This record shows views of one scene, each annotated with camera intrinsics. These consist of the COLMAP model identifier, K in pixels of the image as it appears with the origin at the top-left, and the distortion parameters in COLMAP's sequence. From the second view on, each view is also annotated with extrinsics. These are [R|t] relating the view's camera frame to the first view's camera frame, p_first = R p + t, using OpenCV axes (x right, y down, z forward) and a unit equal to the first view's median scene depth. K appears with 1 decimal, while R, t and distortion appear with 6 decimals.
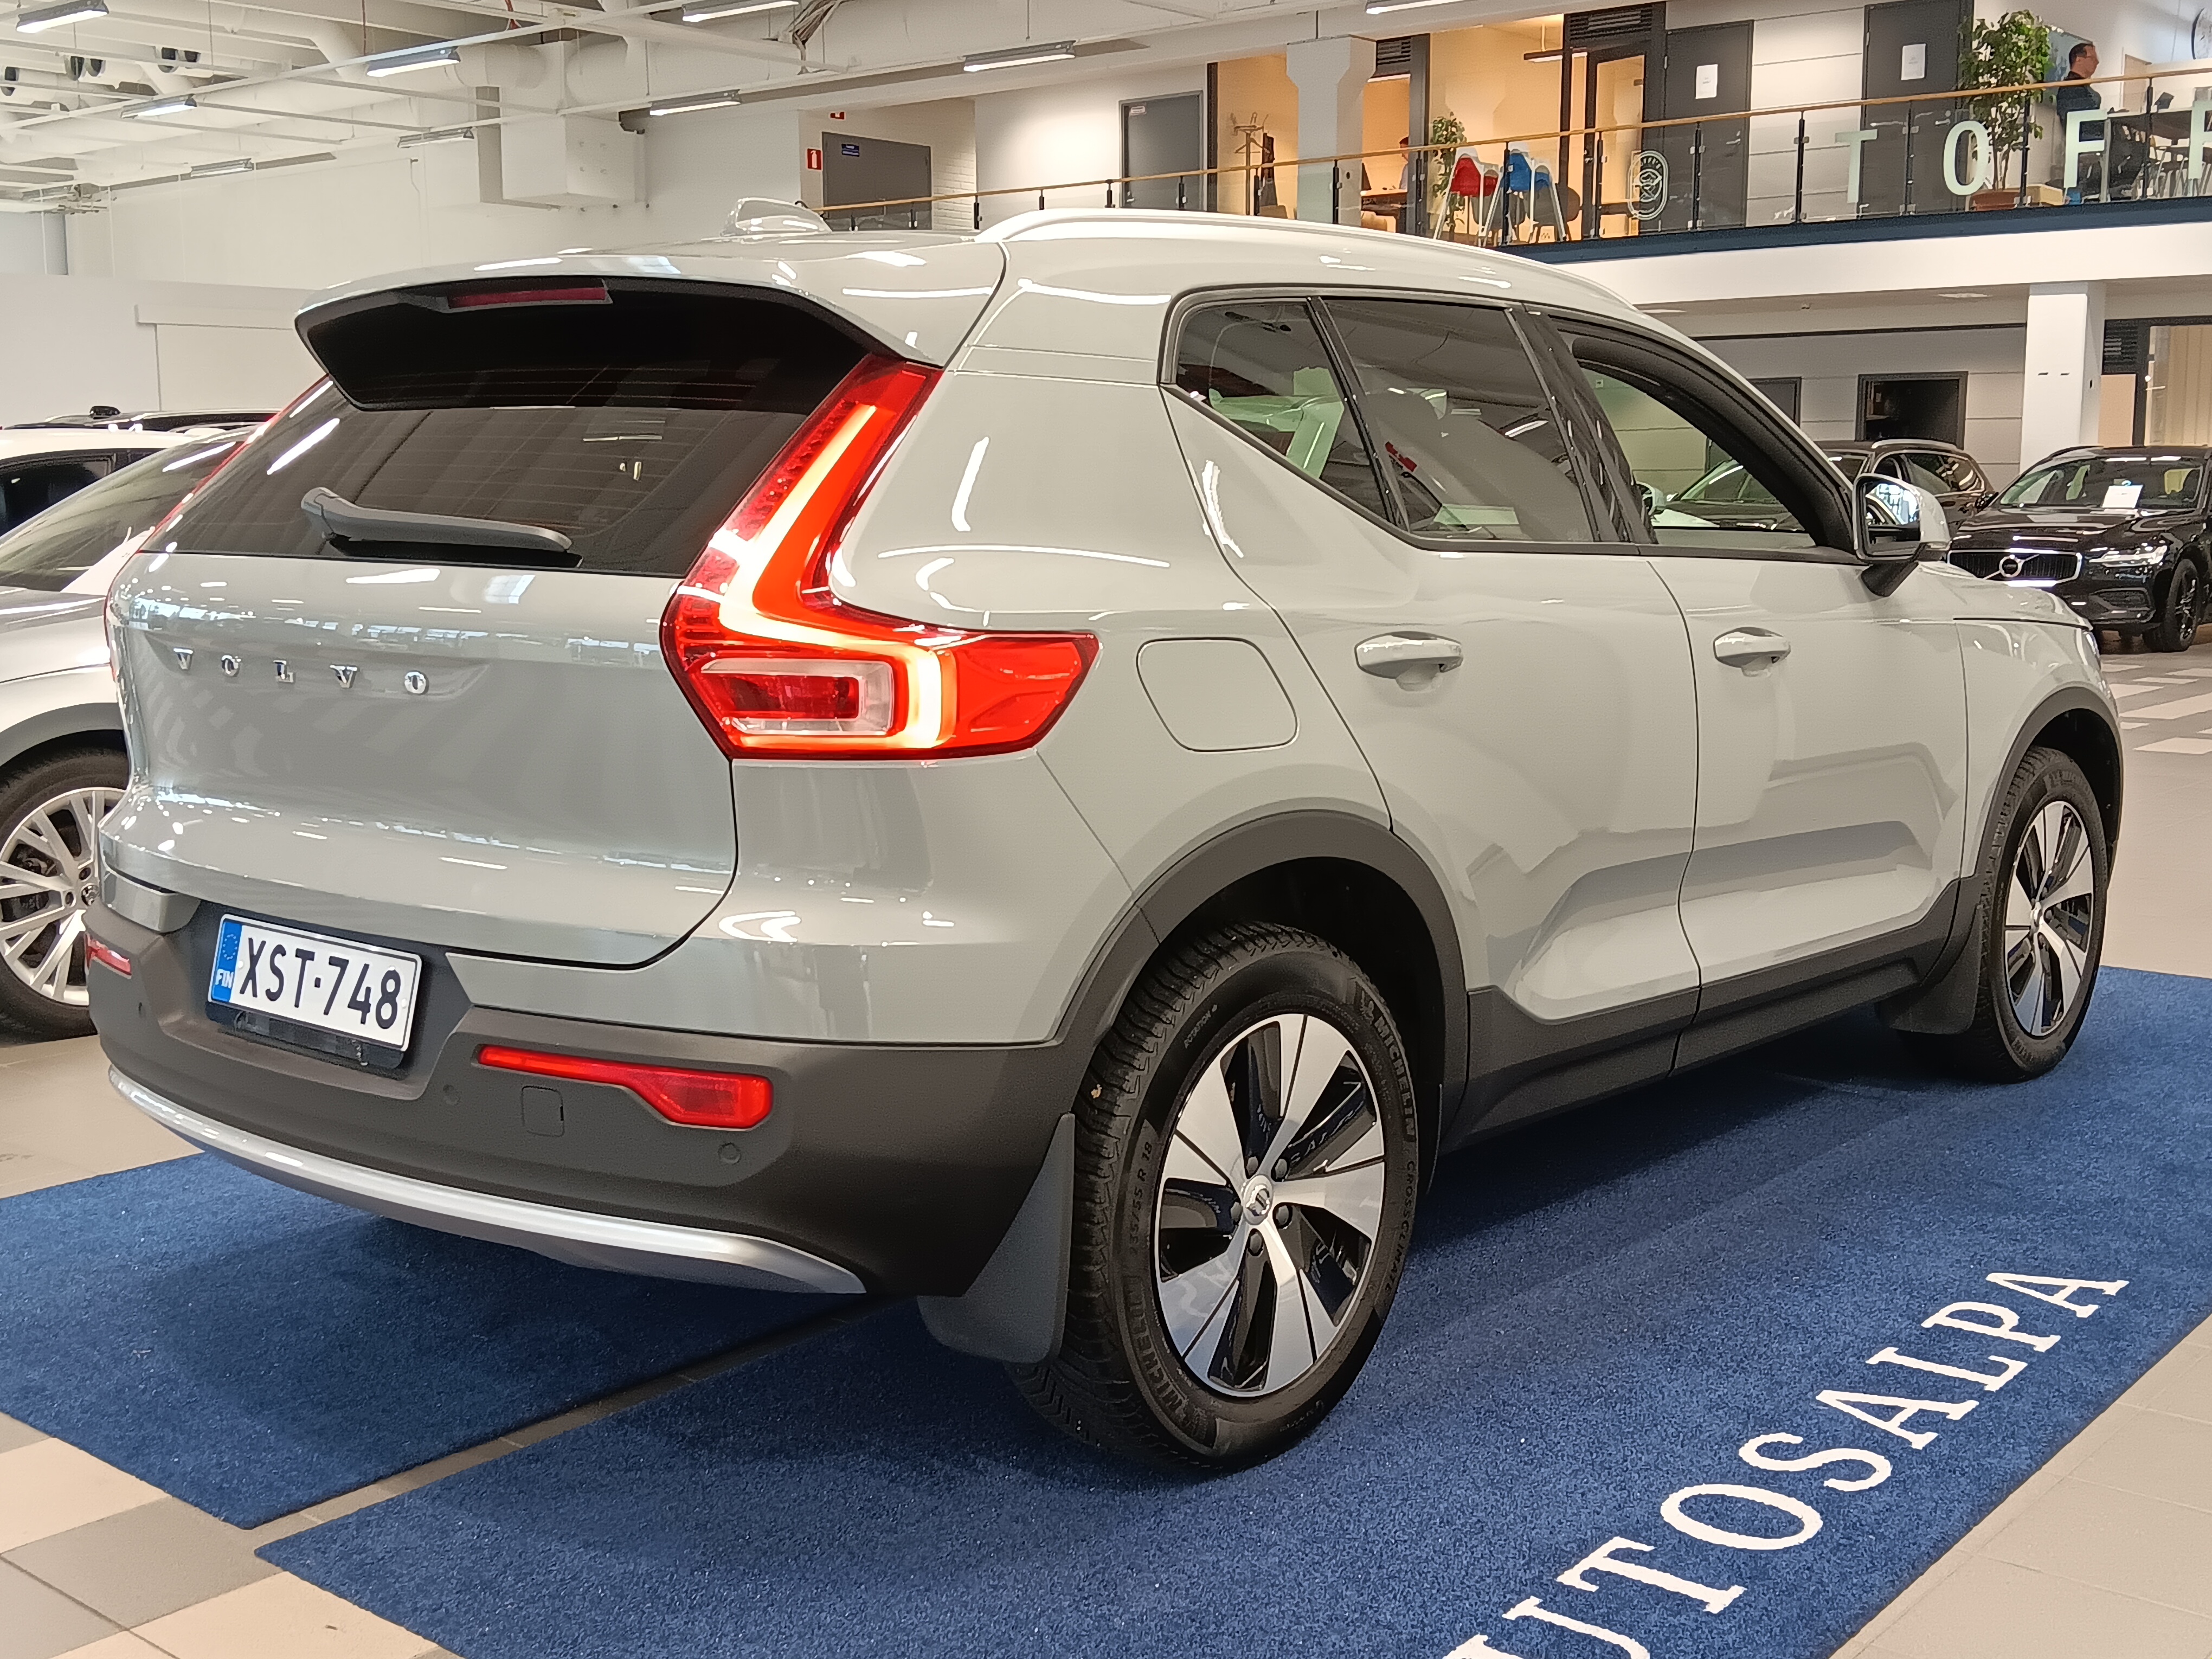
lens RADIAL K [[2499.1, 0, 1142.5], [0, 2499.1, 867.7], [0, 0, 1]] dist [0.128748, -0.326322]
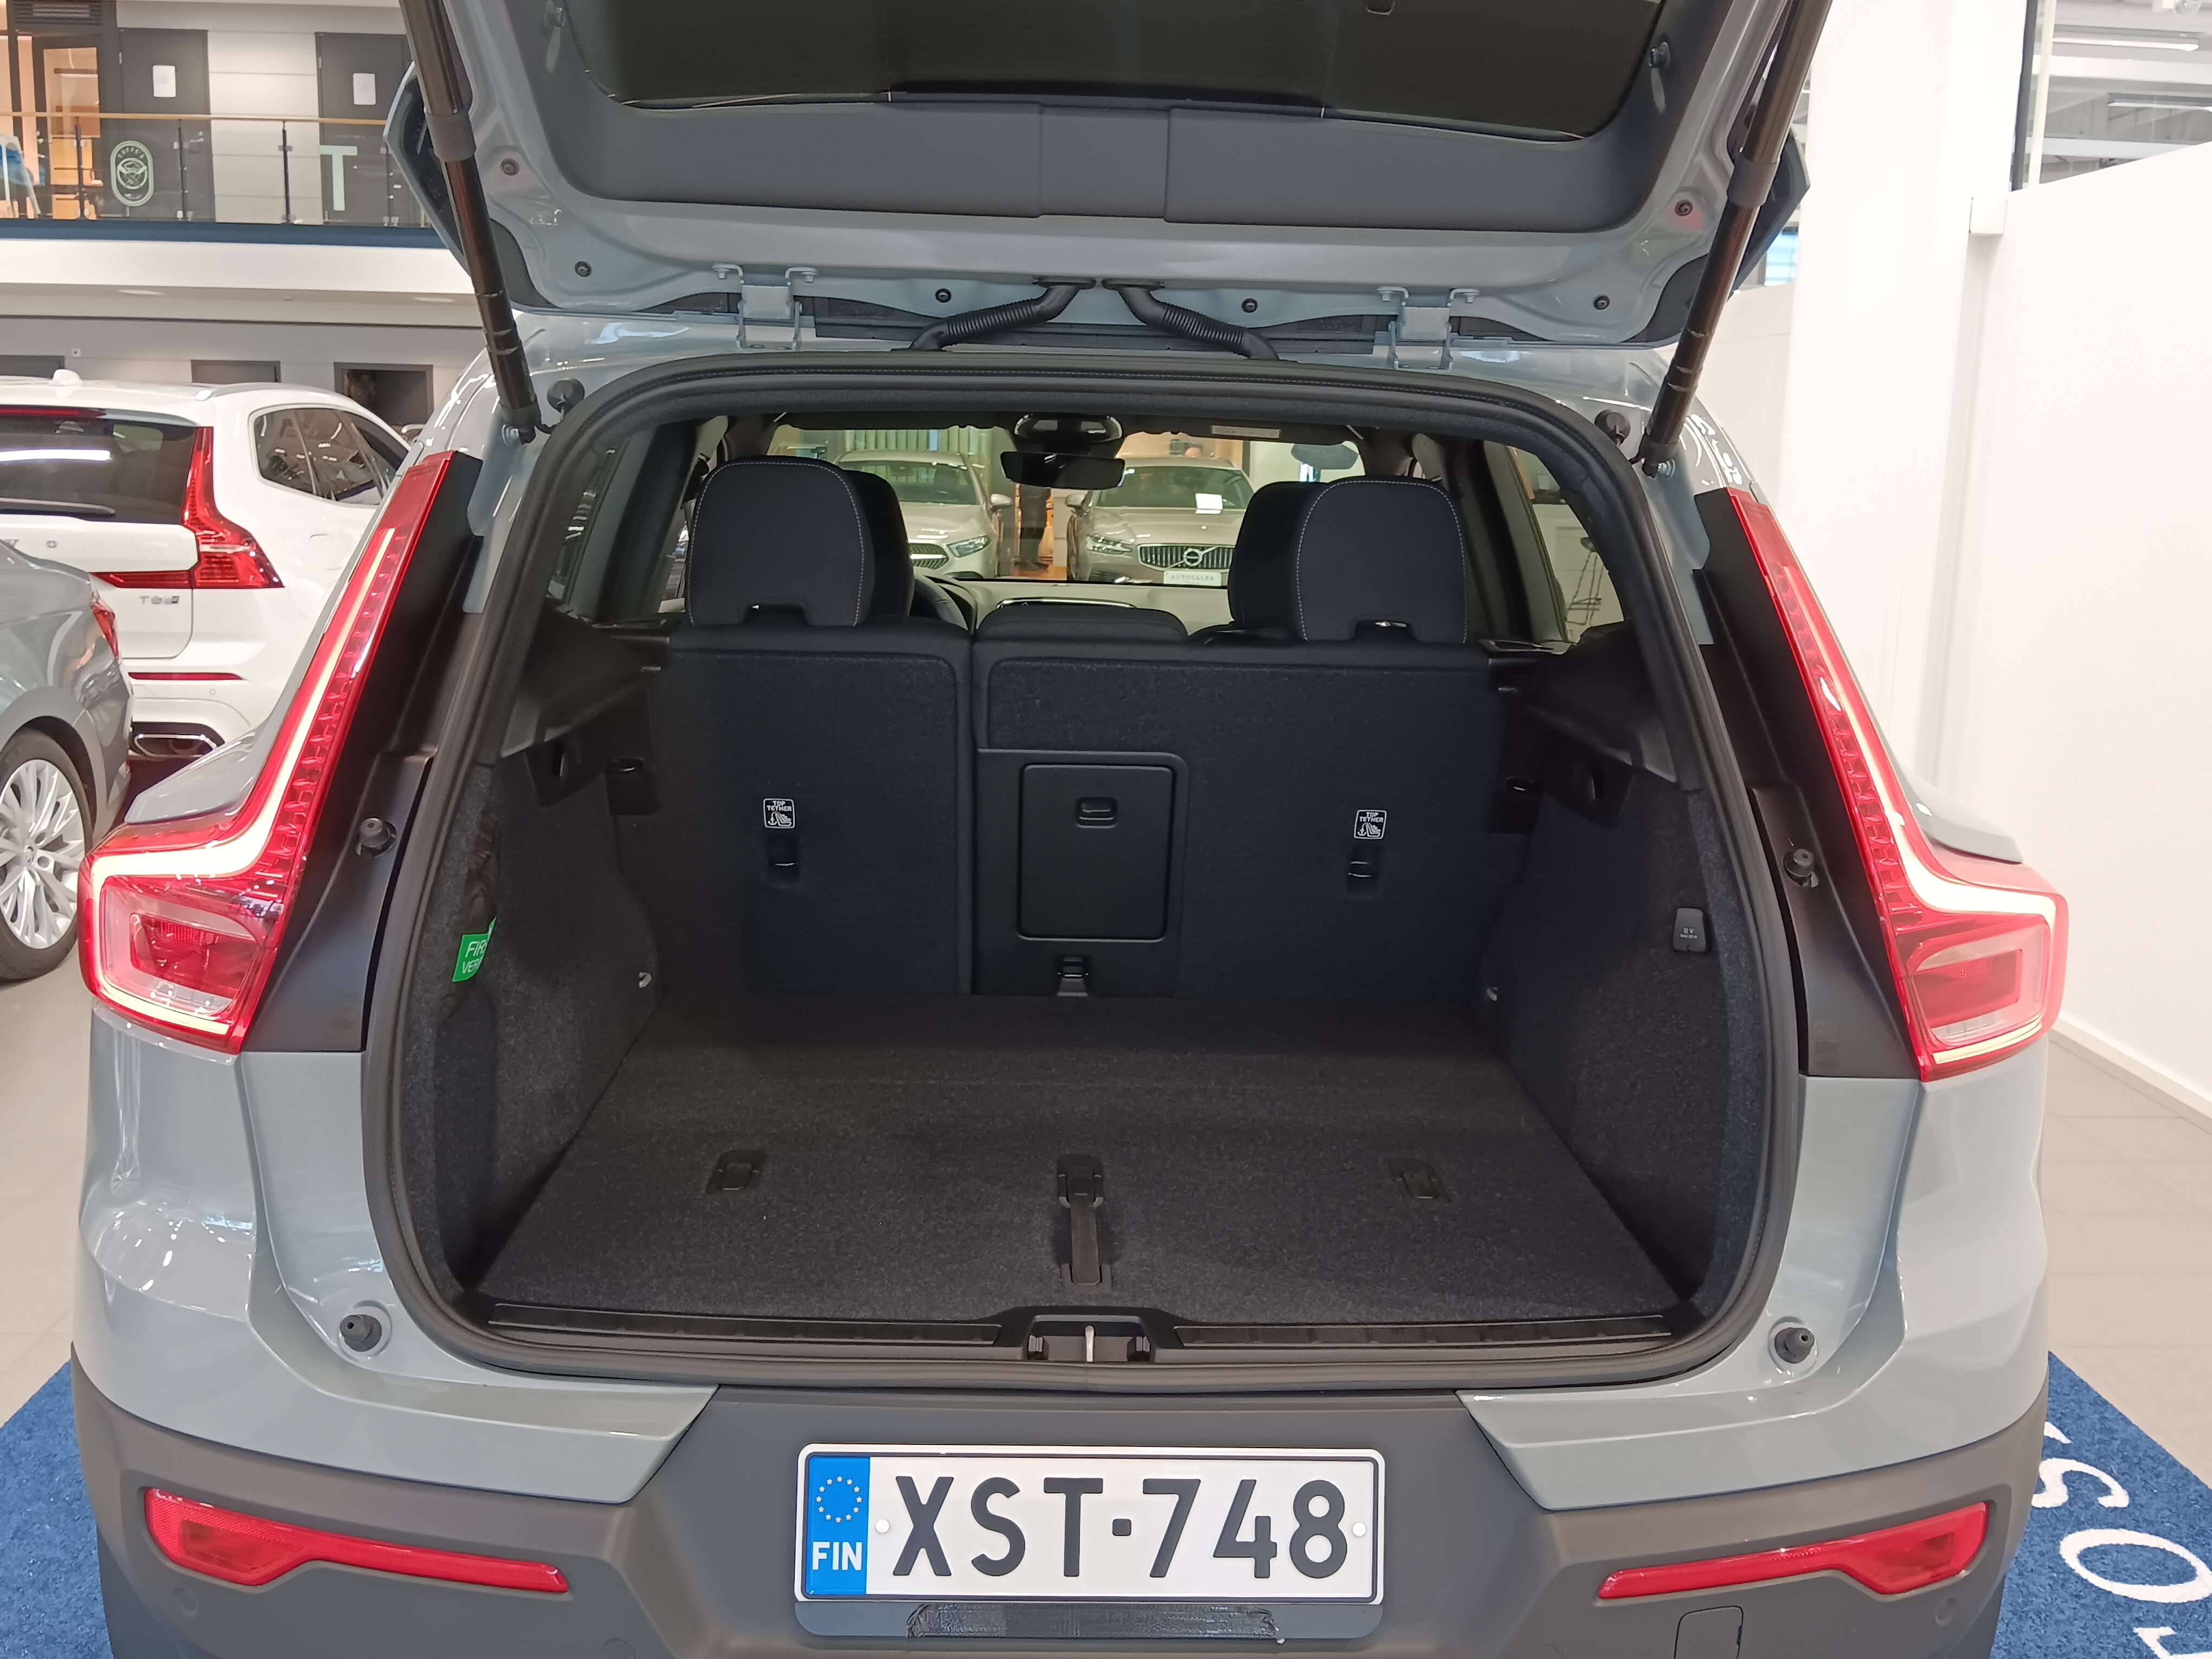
lens RADIAL K [[2011.0, 0, 1106.0], [0, 2011.0, 829.5], [0, 0, 1]] dist [0.076936, -0.147956]
pose [[0.739977, -0.106664, 0.664121, -0.588025], [0.080776, 0.994293, 0.069690, -0.144028], [-0.667764, 0.002076, 0.744370, 0.592581]]
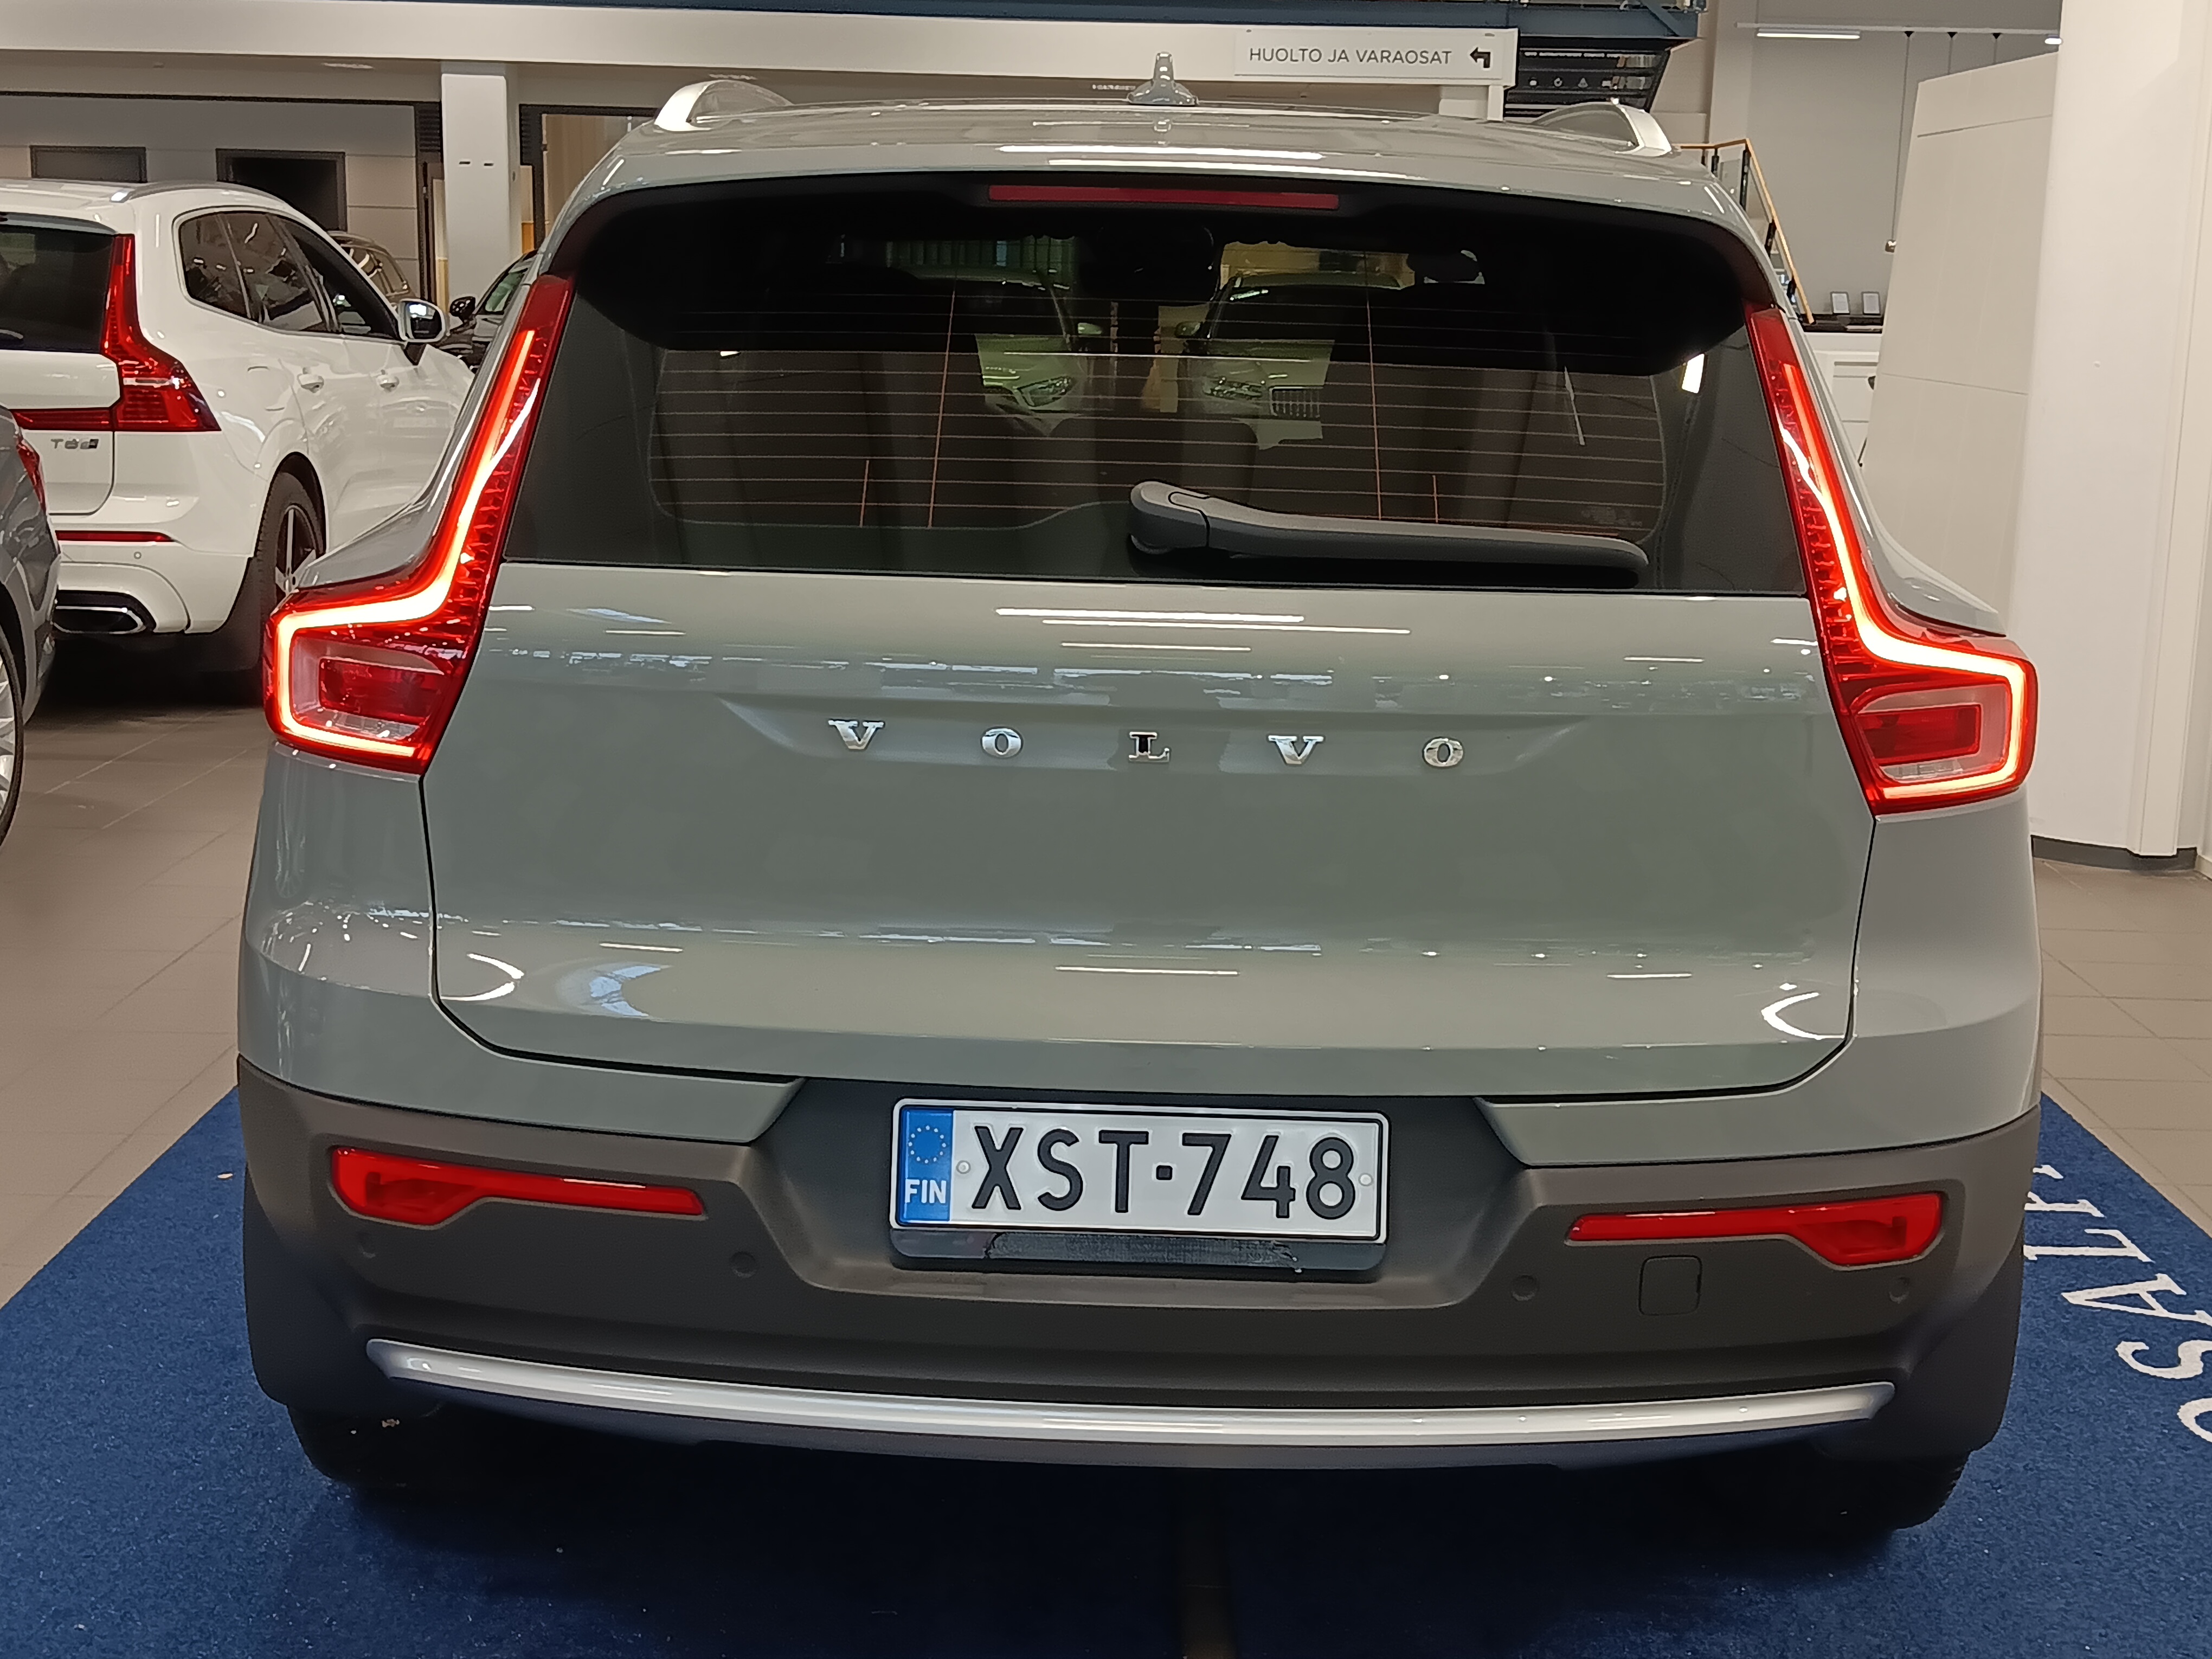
lens RADIAL K [[2788.9, 0, 1106.0], [0, 2788.9, 829.5], [0, 0, 1]] dist [0.190685, -0.529687]
pose [[0.770851, -0.109004, 0.627619, -0.768449], [0.076887, 0.993969, 0.078197, -0.107018], [-0.632358, -0.012023, 0.774583, 0.364465]]
